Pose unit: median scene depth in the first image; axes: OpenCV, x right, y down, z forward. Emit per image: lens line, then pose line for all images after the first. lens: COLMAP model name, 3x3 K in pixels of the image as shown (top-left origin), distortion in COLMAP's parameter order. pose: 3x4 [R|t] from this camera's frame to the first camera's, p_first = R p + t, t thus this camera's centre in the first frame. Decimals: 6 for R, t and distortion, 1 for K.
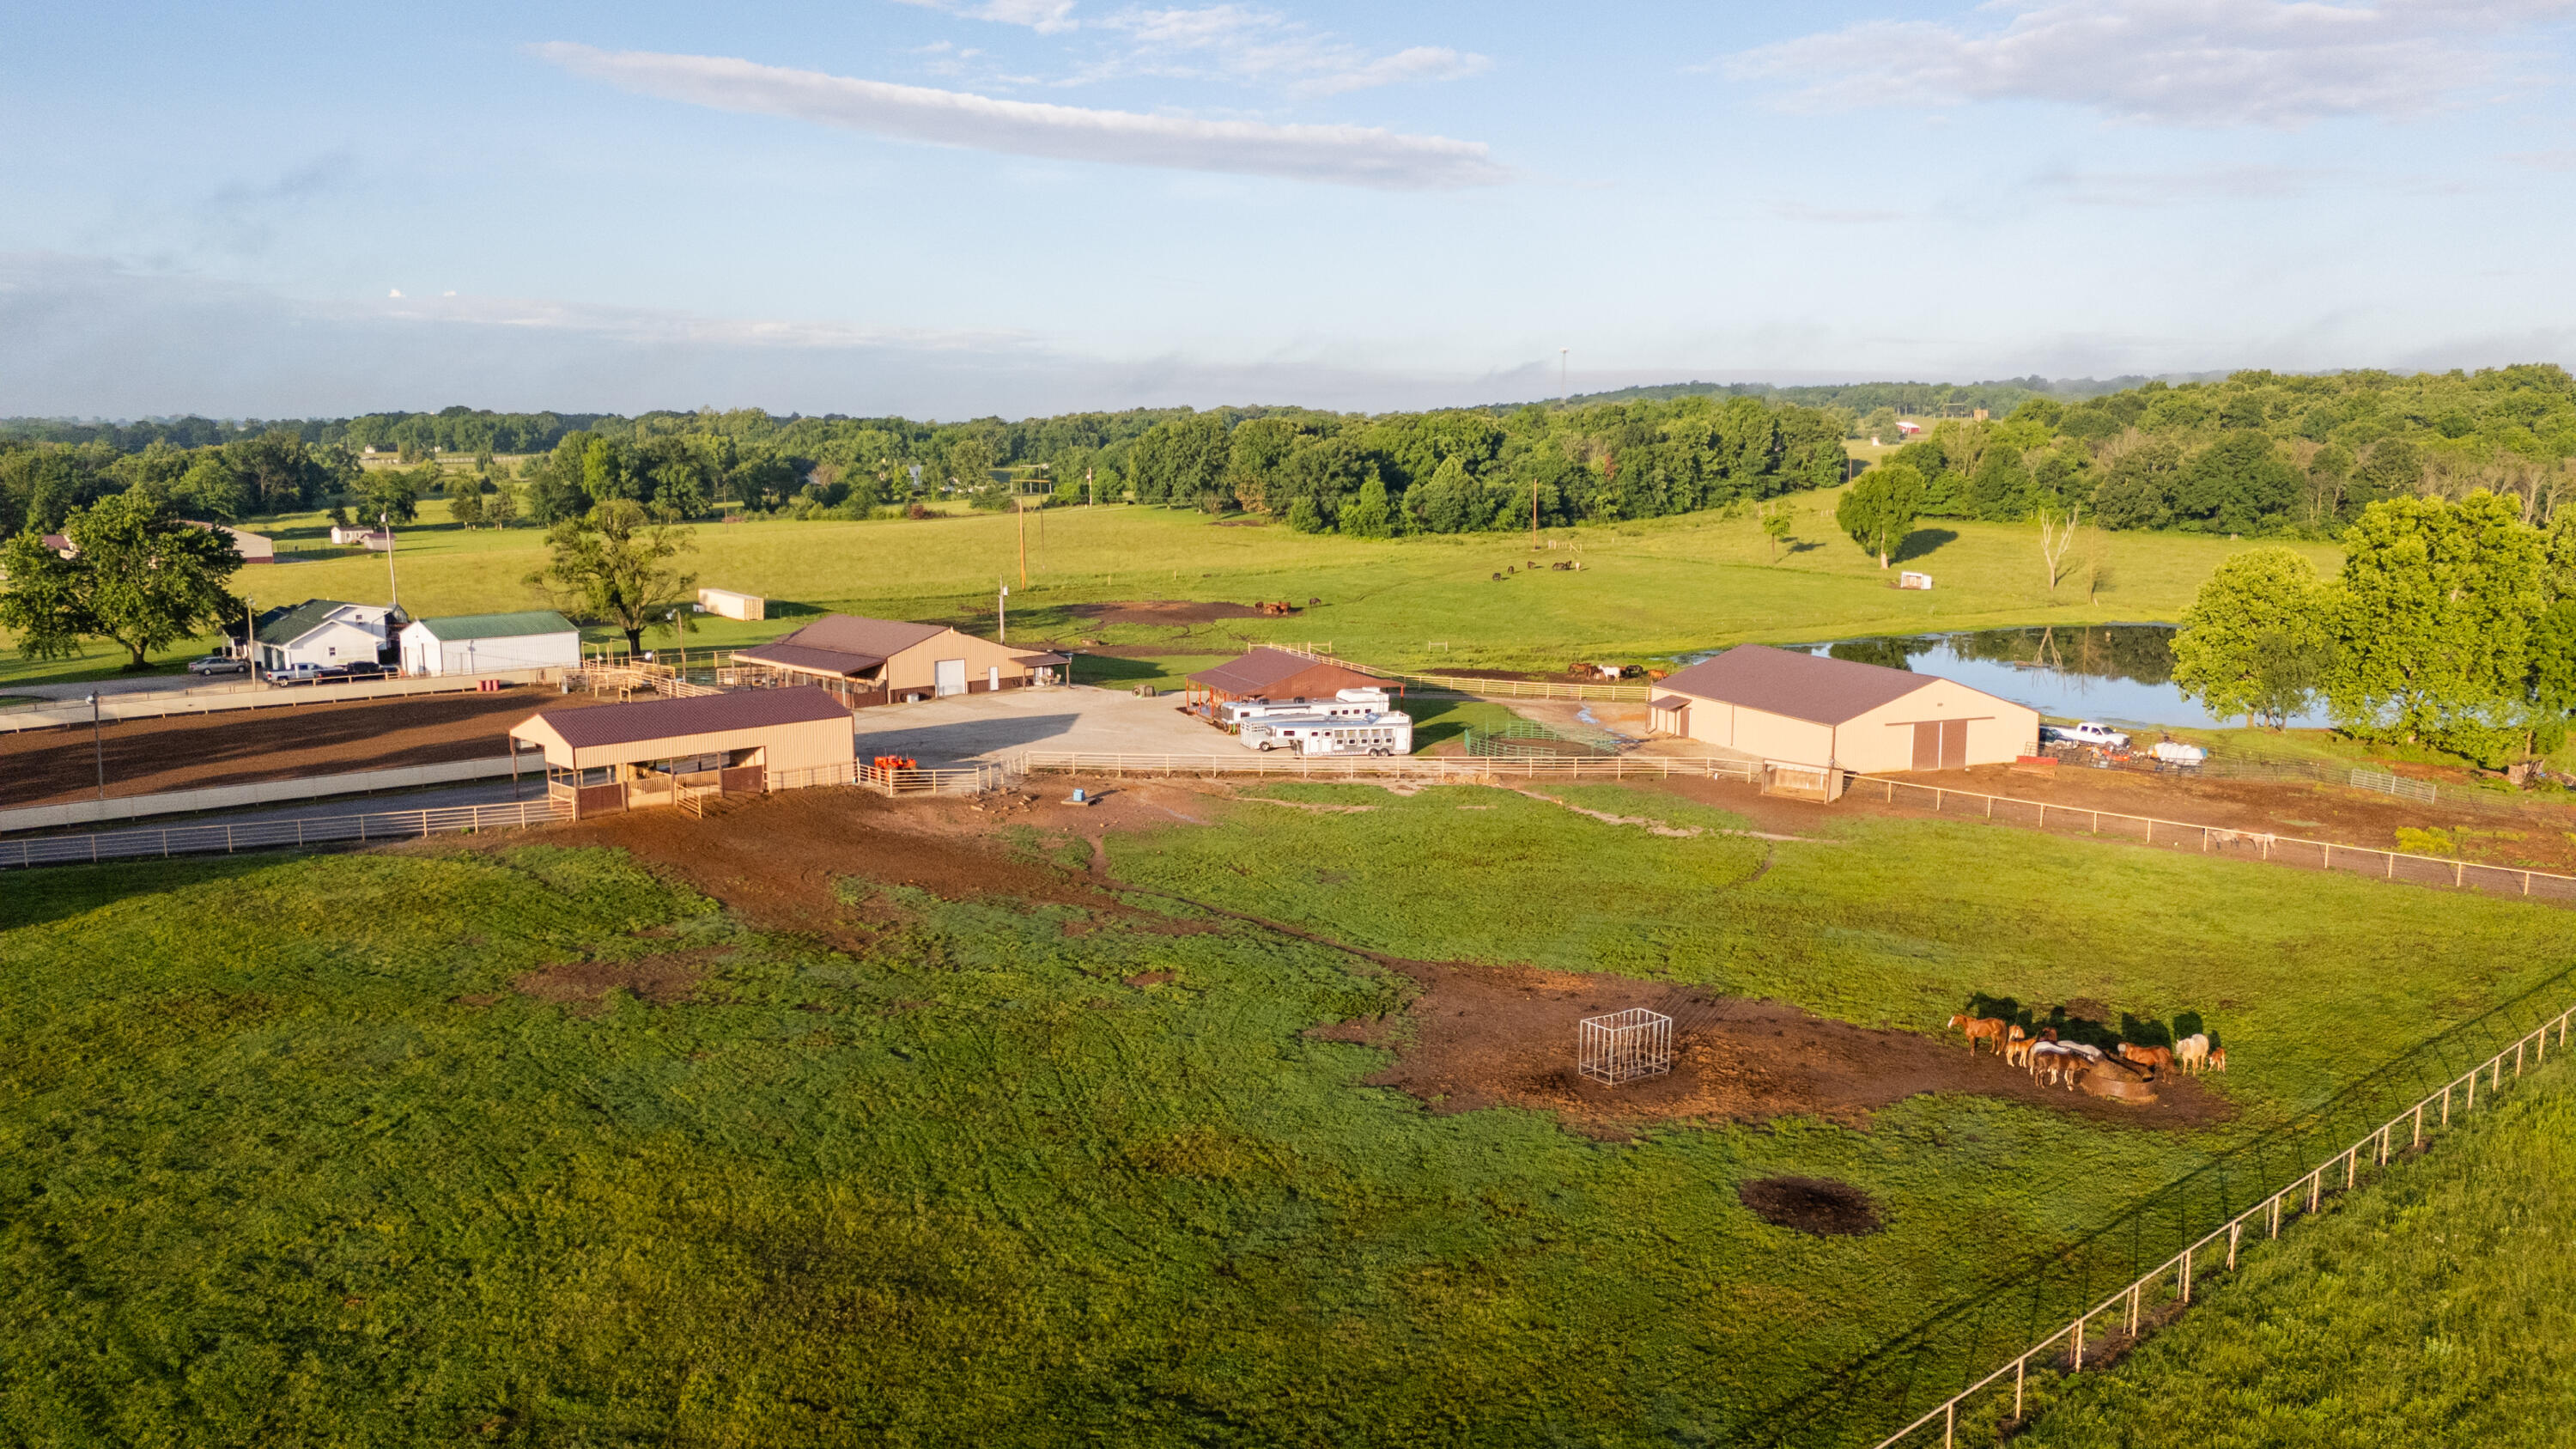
lens RADIAL K [[1889.5, 0, 1295.8], [0, 1889.5, 760.3], [0, 0, 1]] dist [0.072429, -0.045567]
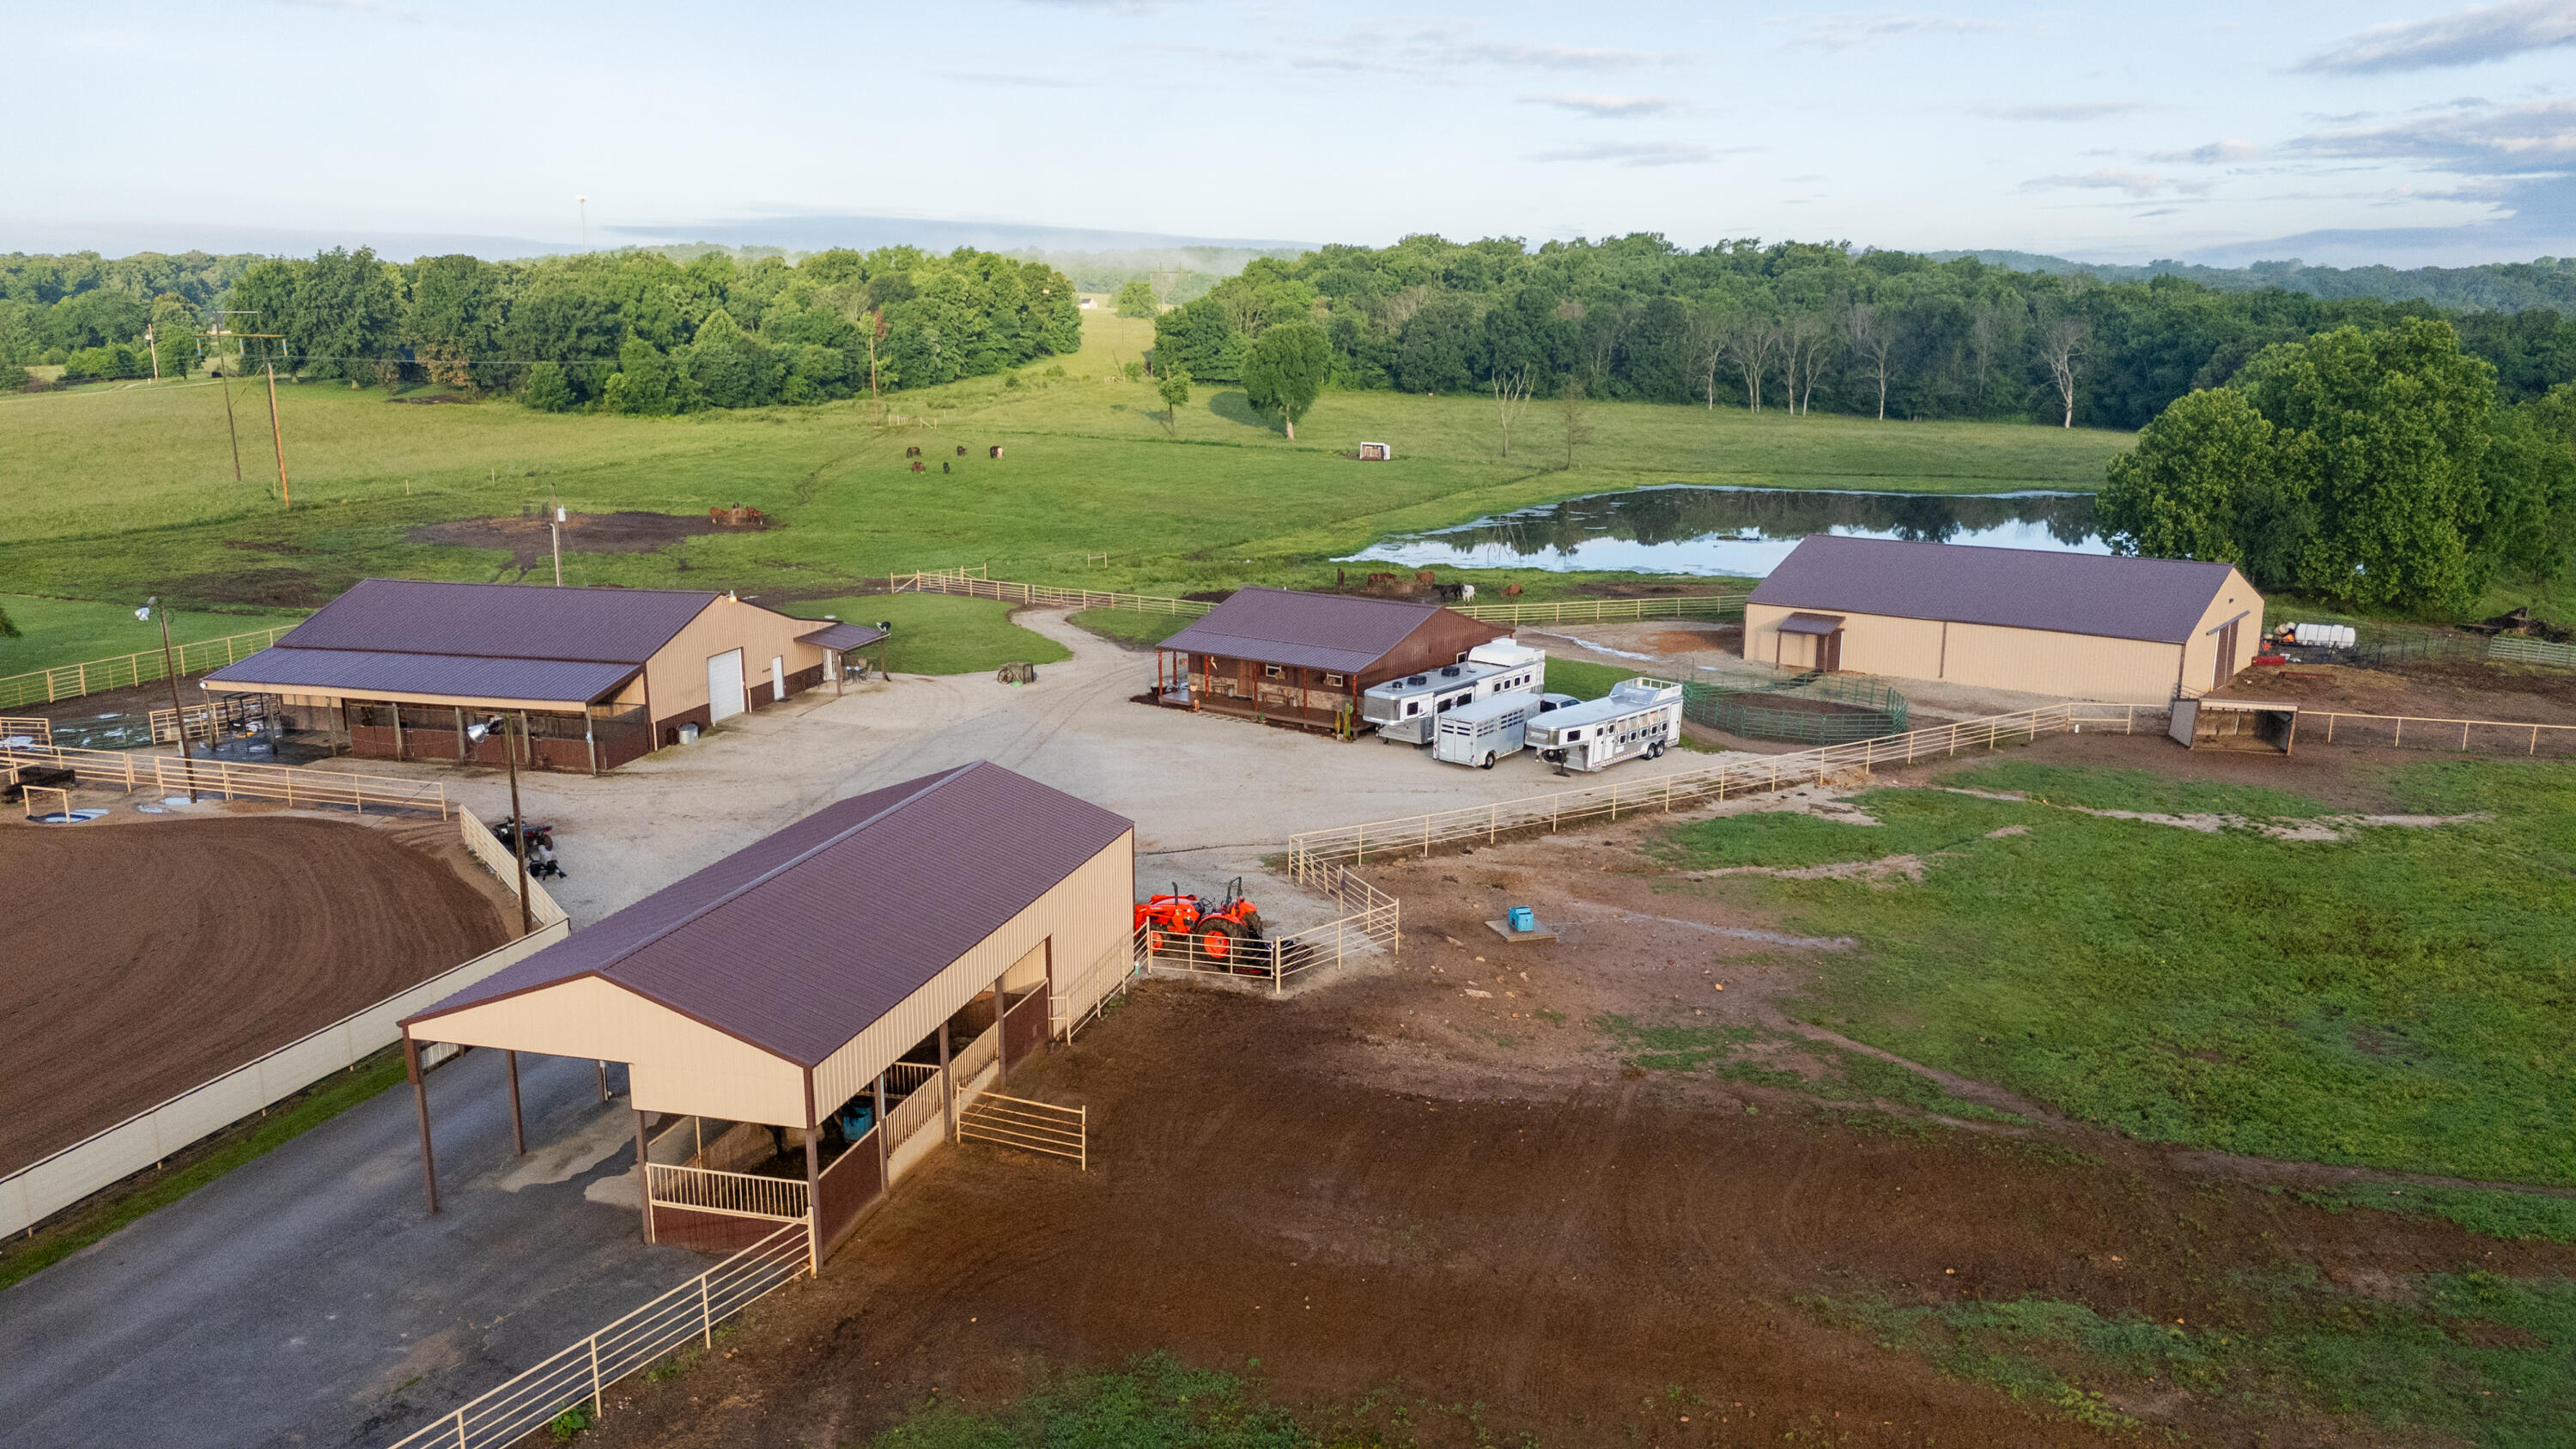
lens RADIAL K [[1922.8, 0, 1288.0], [0, 1922.8, 724.5], [0, 0, 1]] dist [0.042294, -0.033774]
pose [[0.855439, -0.106127, 0.506914, -0.145540], [0.084040, 0.994252, 0.066334, -0.024872], [-0.511040, -0.014144, 0.859441, 0.204319]]
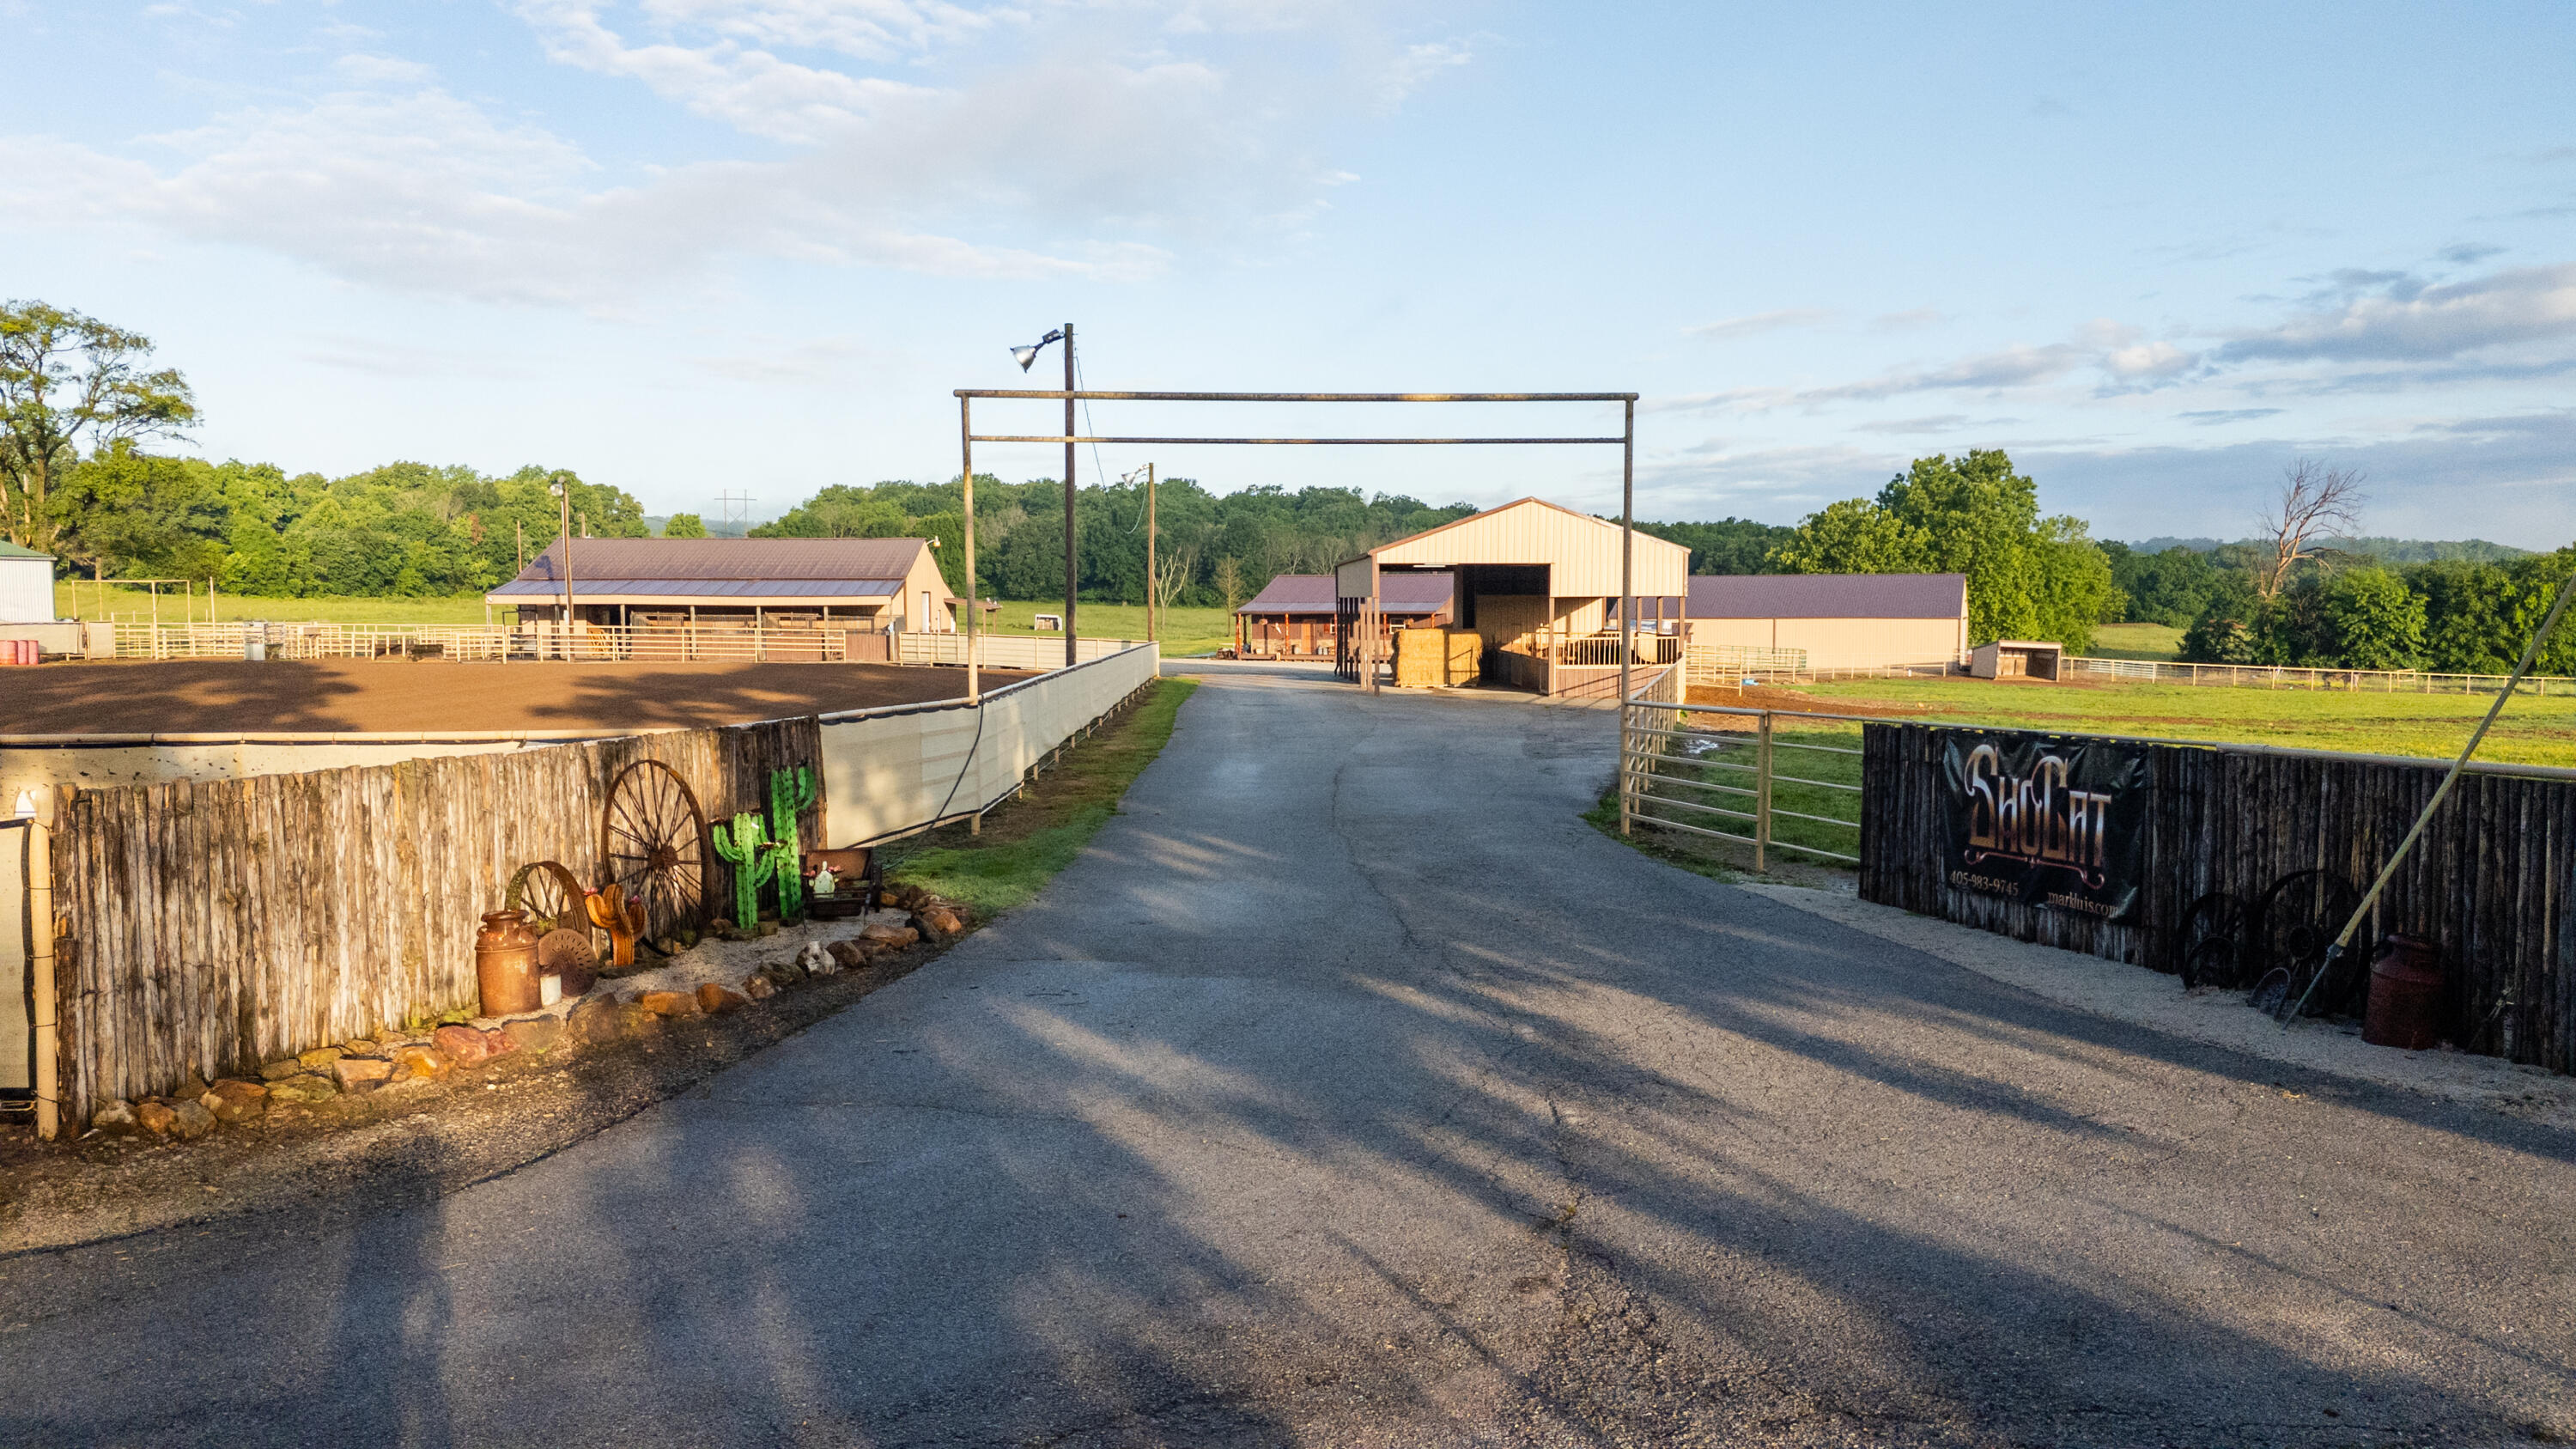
lens RADIAL K [[1916.4, 0, 1310.0], [0, 1916.4, 731.9], [0, 0, 1]] dist [0.047316, -0.023059]
pose [[0.660543, -0.049312, 0.749167, -0.251491], [0.125160, 0.991110, -0.045116, 0.014978], [-0.740283, 0.123567, 0.660842, 0.228599]]
